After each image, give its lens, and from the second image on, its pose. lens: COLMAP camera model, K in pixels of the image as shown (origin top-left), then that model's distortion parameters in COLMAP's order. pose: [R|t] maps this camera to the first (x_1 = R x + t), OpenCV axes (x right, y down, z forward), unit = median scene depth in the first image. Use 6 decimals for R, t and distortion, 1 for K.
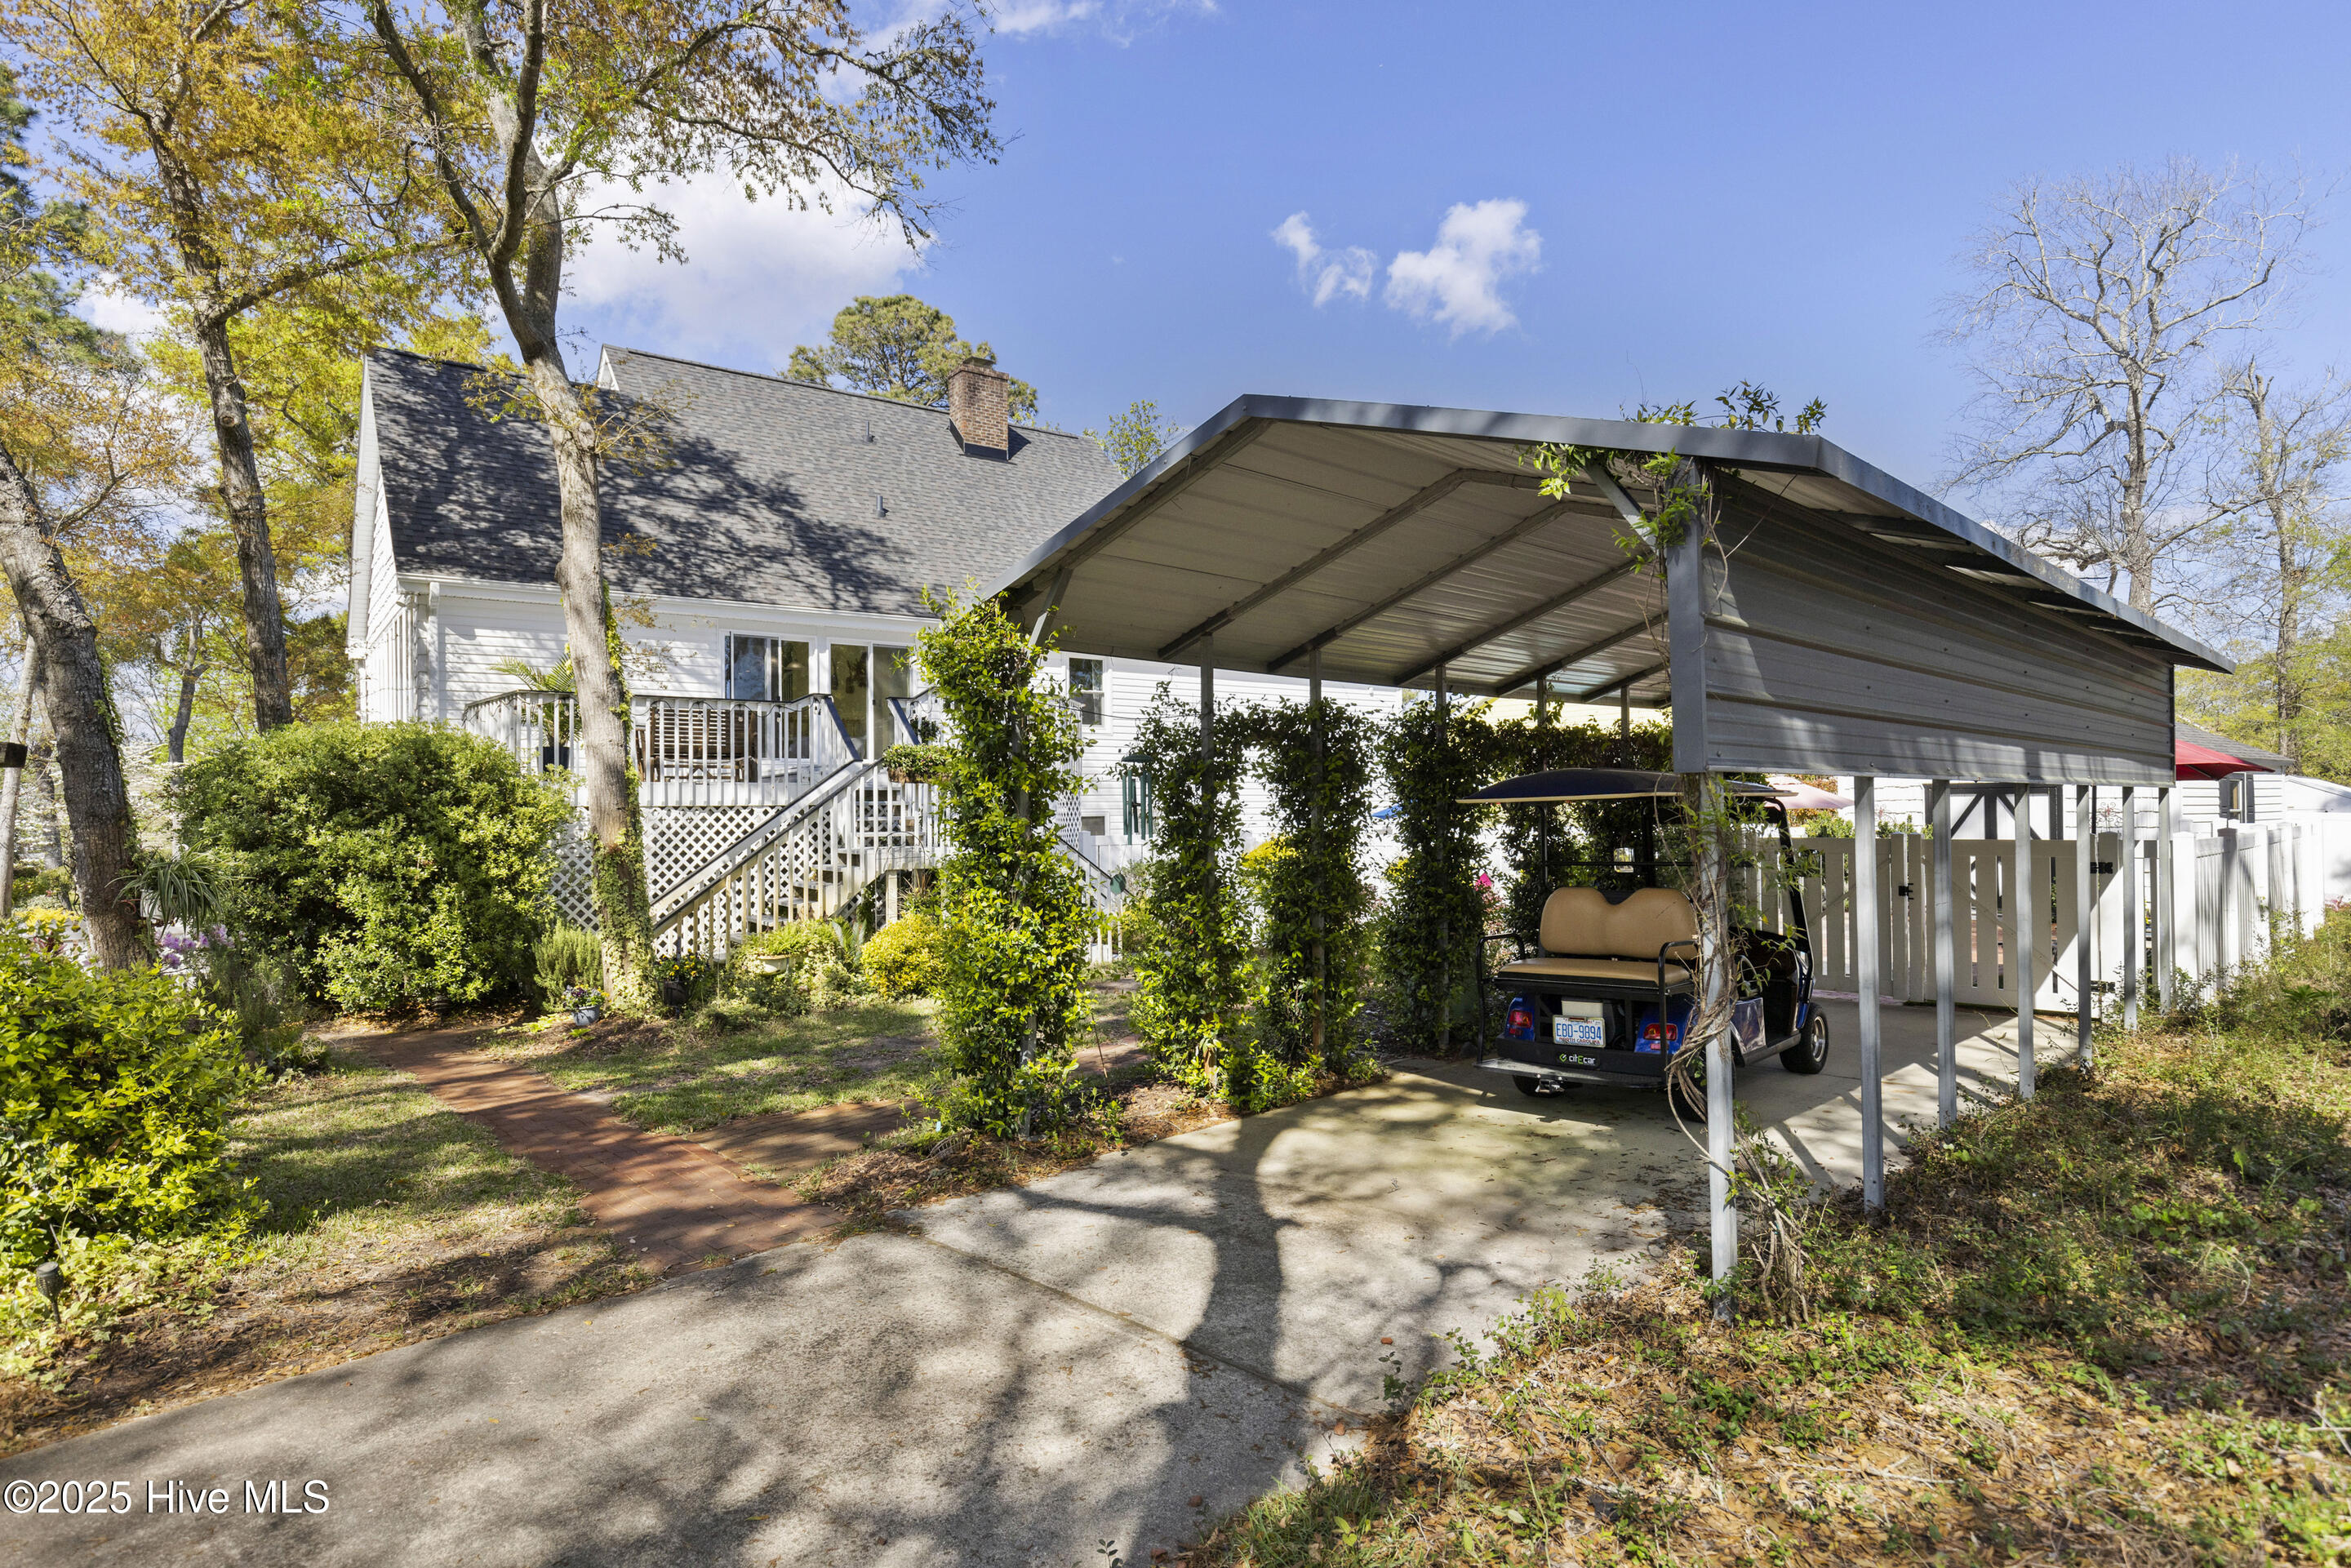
lens RADIAL K [[1276.8, 0, 1175.5], [0, 1276.8, 784.0], [0, 0, 1]] dist [-0.001202, -0.001734]
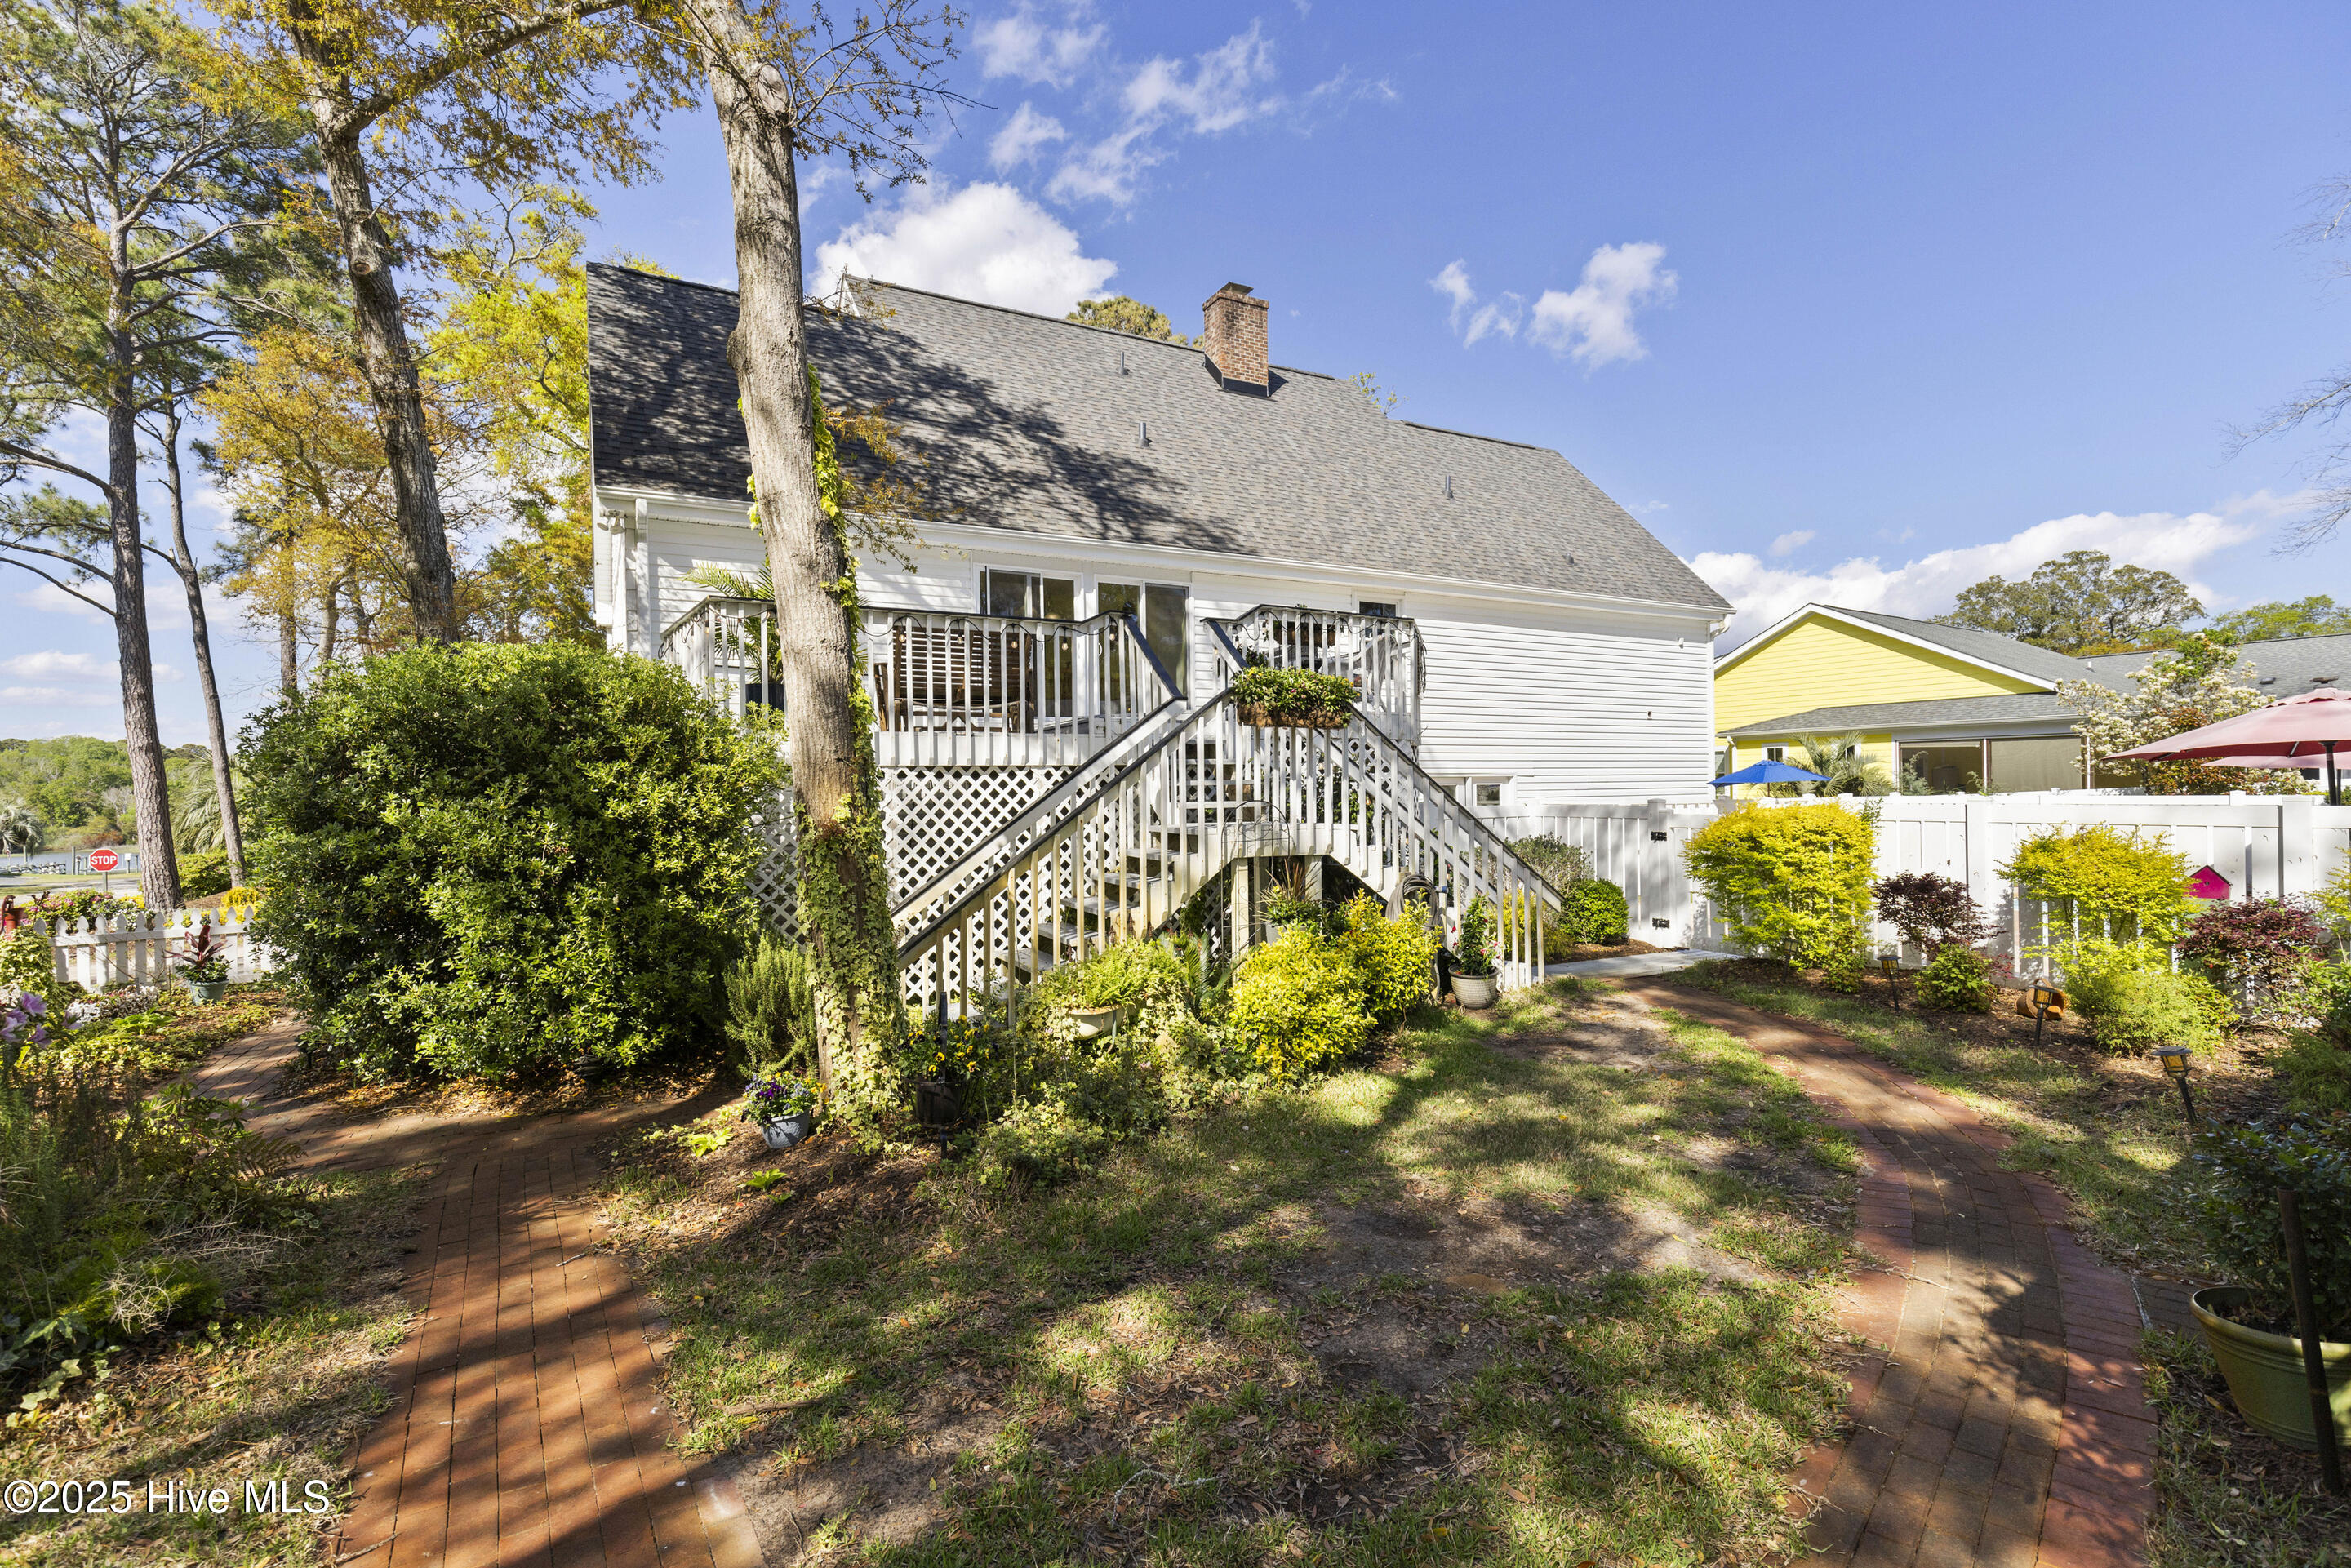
lens RADIAL K [[1069.6, 0, 1175.5], [0, 1069.6, 784.0], [0, 0, 1]] dist [0.001886, 0.000331]
pose [[0.990140, -0.005674, -0.139969, -0.171810], [0.008083, 0.999829, 0.016645, 0.018492], [0.139851, -0.017612, 0.990016, 0.427480]]
